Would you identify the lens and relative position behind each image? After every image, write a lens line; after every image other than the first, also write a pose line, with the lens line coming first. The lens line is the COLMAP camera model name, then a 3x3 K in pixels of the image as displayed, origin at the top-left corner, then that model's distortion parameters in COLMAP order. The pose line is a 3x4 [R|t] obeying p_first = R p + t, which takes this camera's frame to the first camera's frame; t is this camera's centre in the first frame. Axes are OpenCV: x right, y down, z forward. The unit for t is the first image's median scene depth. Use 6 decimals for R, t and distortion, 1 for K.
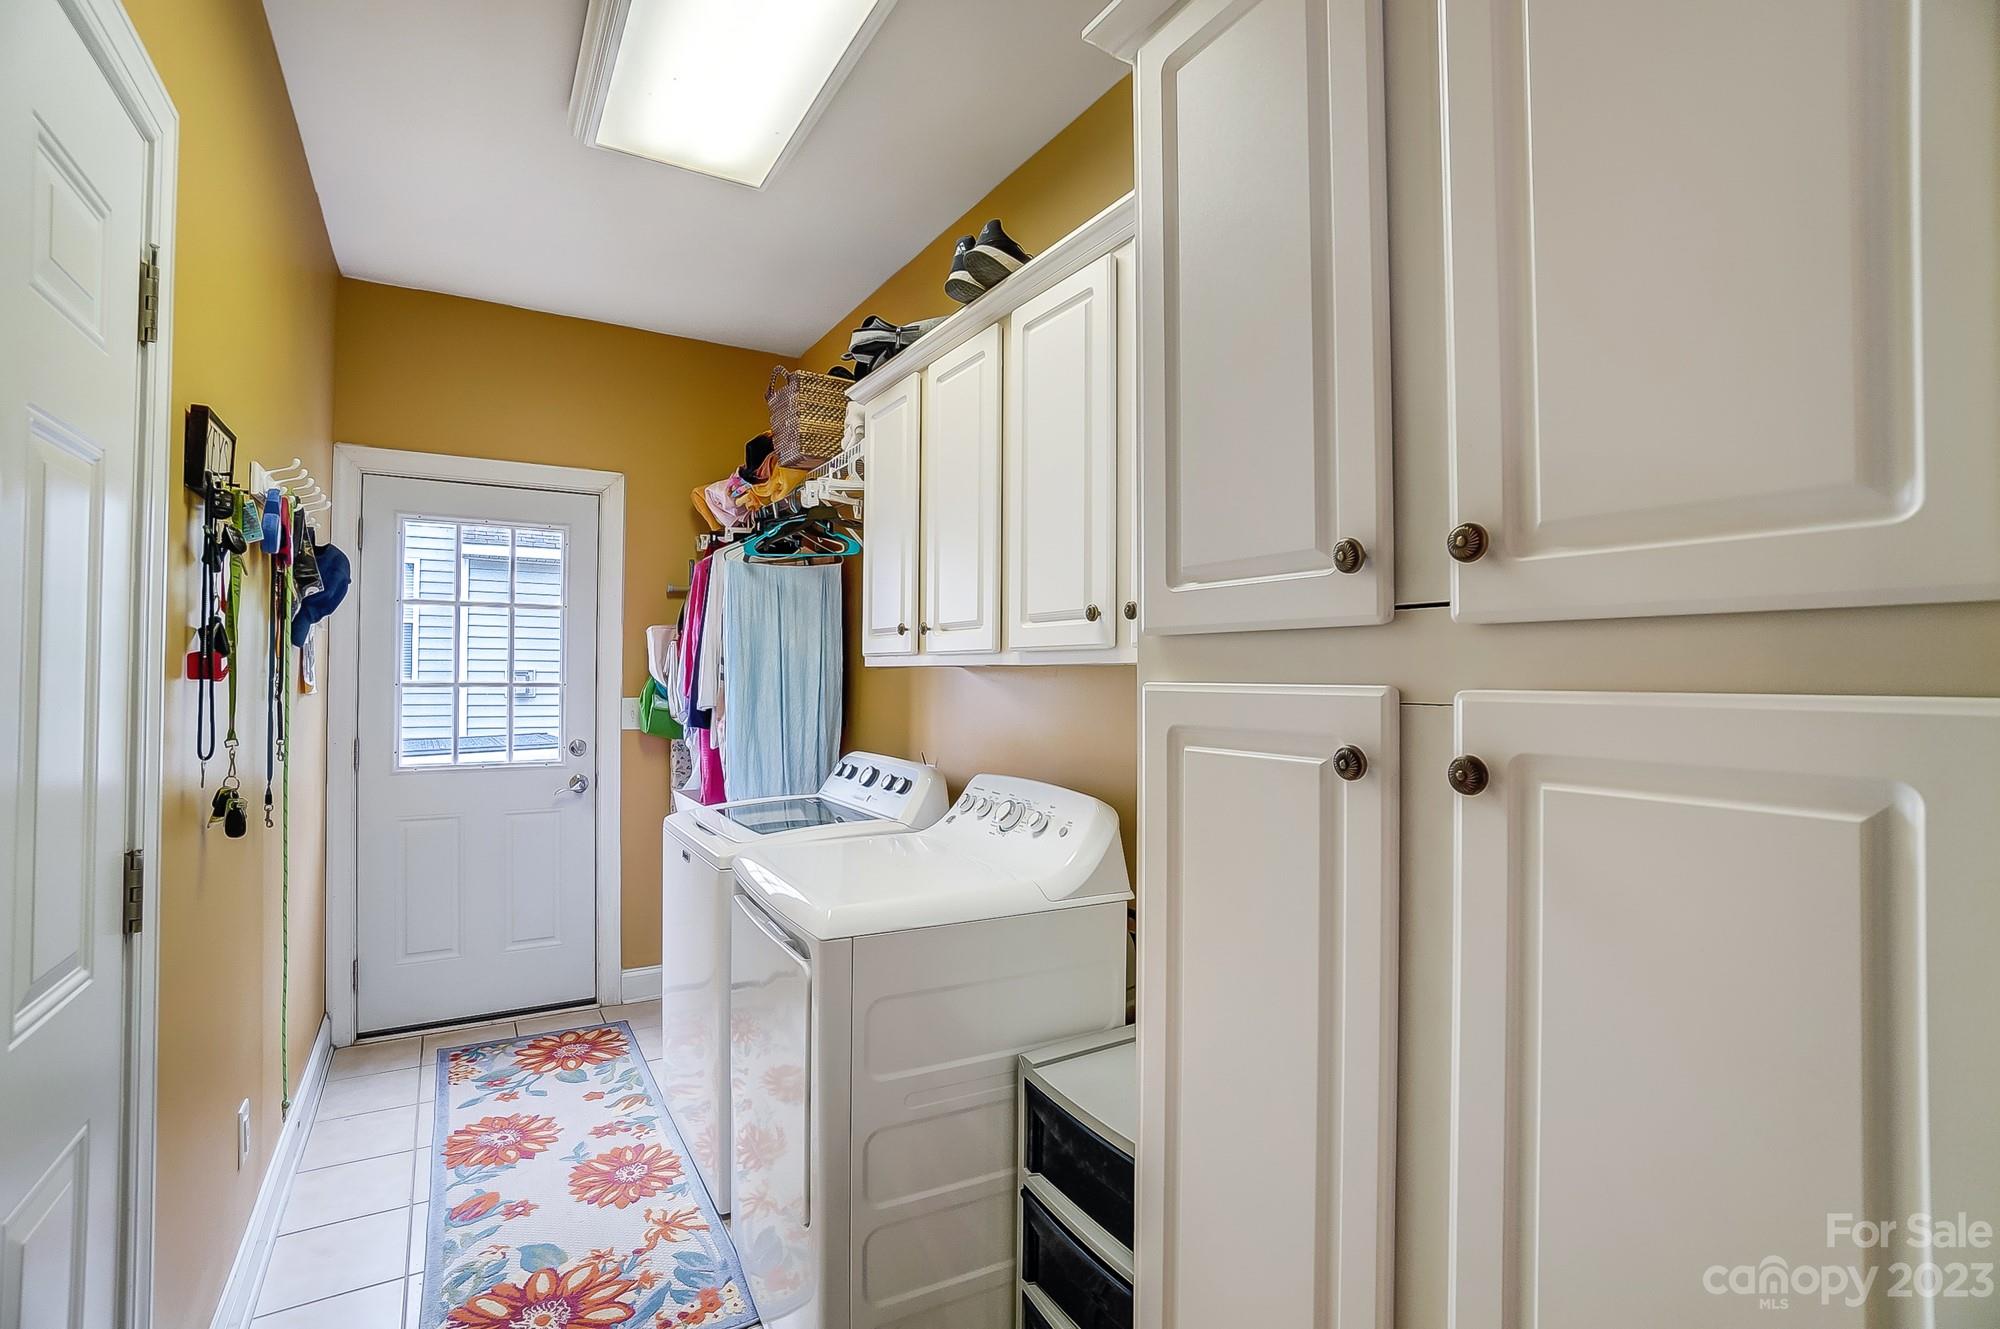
lens RADIAL K [[897.0, 0, 986.3], [0, 897.0, 664.8], [0, 0, 1]] dist [-0.066775, 0.025237]
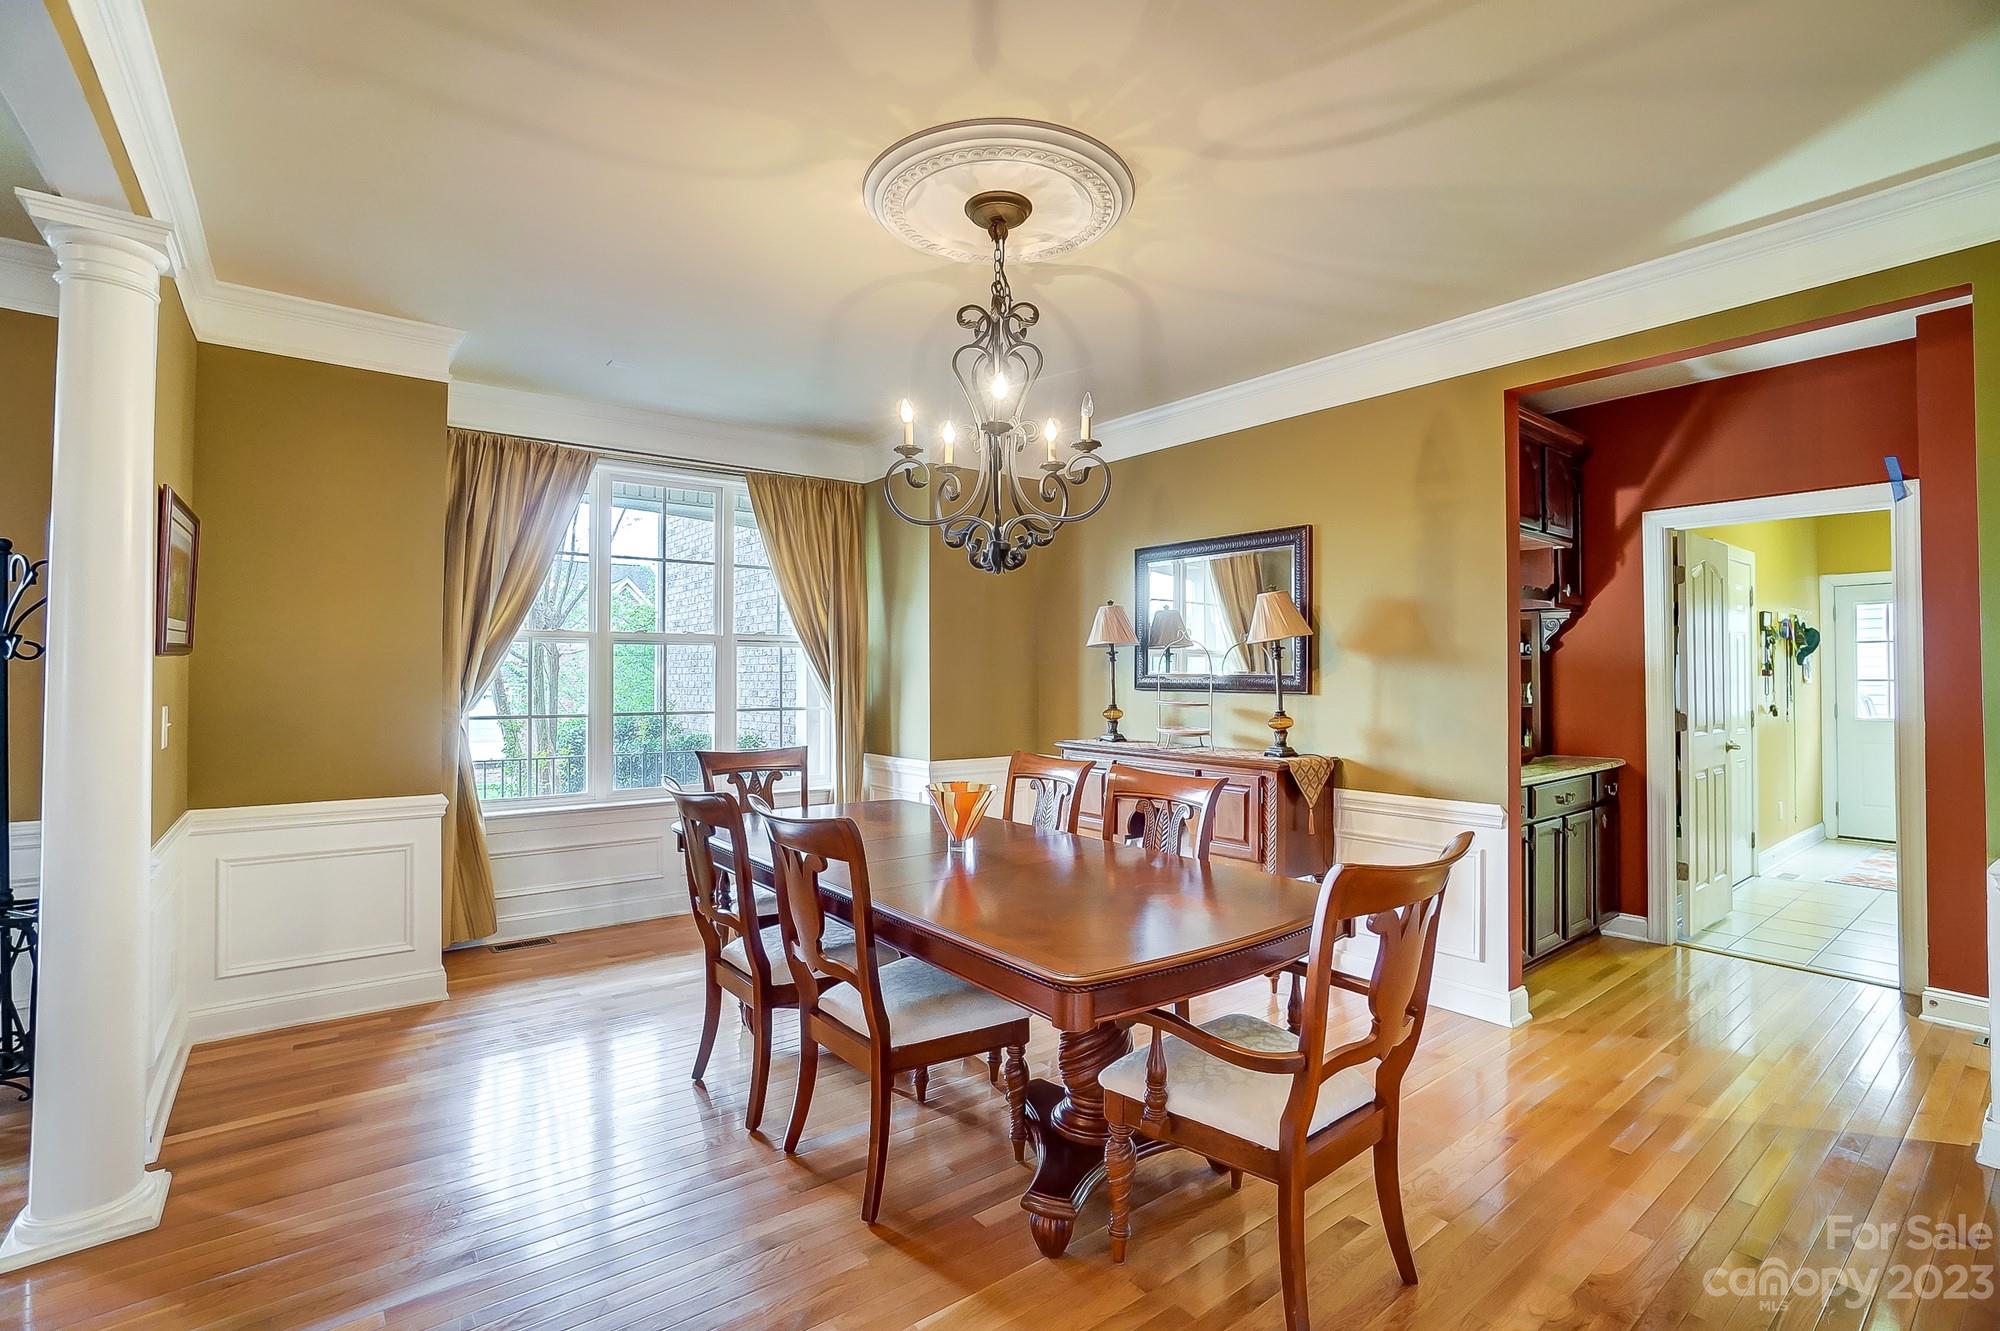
lens RADIAL K [[897.0, 0, 986.3], [0, 897.0, 665.8], [0, 0, 1]] dist [-0.066775, 0.025237]
pose [[0.097278, -0.021226, -0.995031, 2.278422], [0.016255, 0.999673, -0.019736, -0.008991], [0.995124, -0.014255, 0.097591, -2.499059]]
